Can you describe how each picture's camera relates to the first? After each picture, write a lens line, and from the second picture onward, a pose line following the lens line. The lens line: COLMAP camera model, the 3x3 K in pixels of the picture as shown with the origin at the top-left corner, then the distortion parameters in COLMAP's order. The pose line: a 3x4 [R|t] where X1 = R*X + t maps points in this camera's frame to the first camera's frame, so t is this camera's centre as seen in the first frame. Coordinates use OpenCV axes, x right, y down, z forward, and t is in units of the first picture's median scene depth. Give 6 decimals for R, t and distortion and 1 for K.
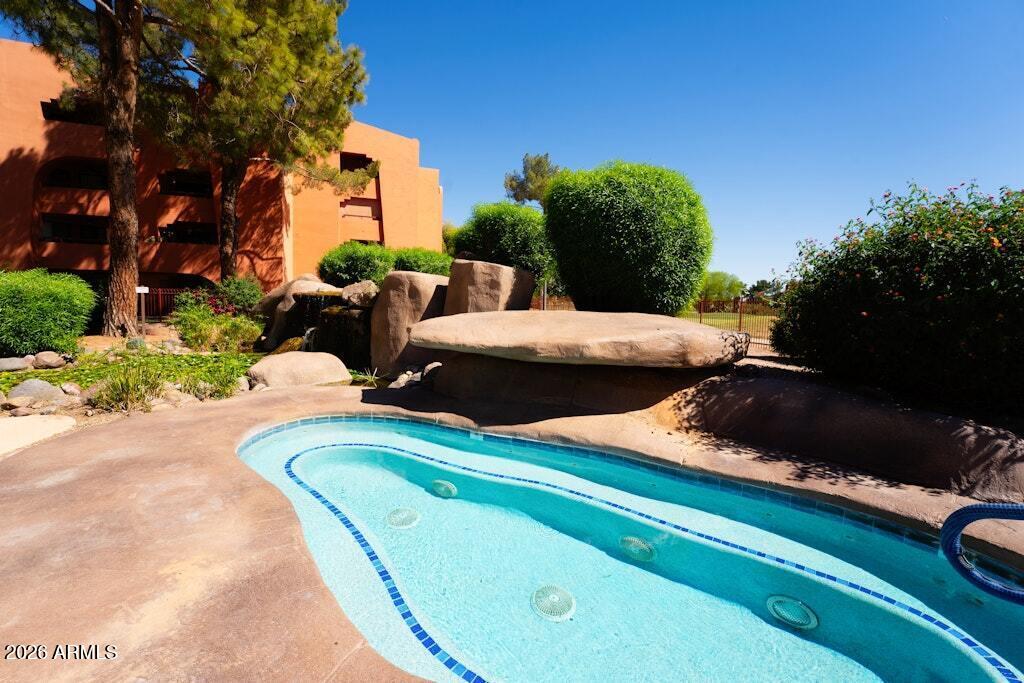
lens RADIAL K [[428.5, 0, 514.6], [0, 428.5, 332.4], [0, 0, 1]] dist [-0.030850, 0.000181]
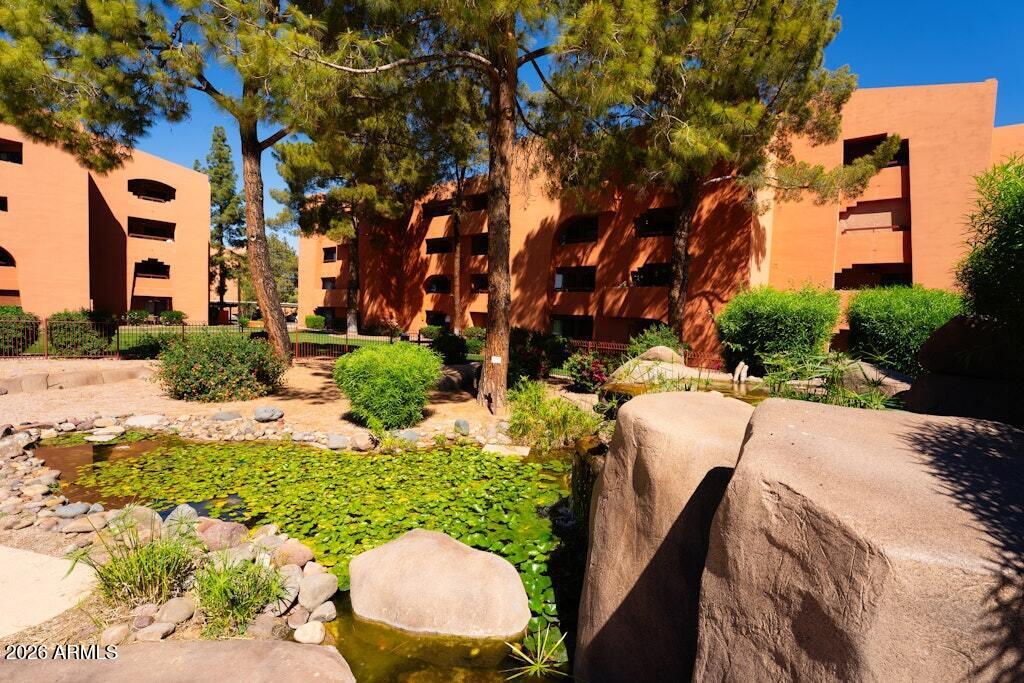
lens RADIAL K [[489.9, 0, 514.4], [0, 489.9, 344.0], [0, 0, 1]] dist [-0.001323, -0.000372]
pose [[0.513133, 0.033628, -0.857650, 0.009612], [-0.085435, 0.996271, -0.012053, -0.047230], [0.854047, 0.079458, 0.514092, 0.185477]]
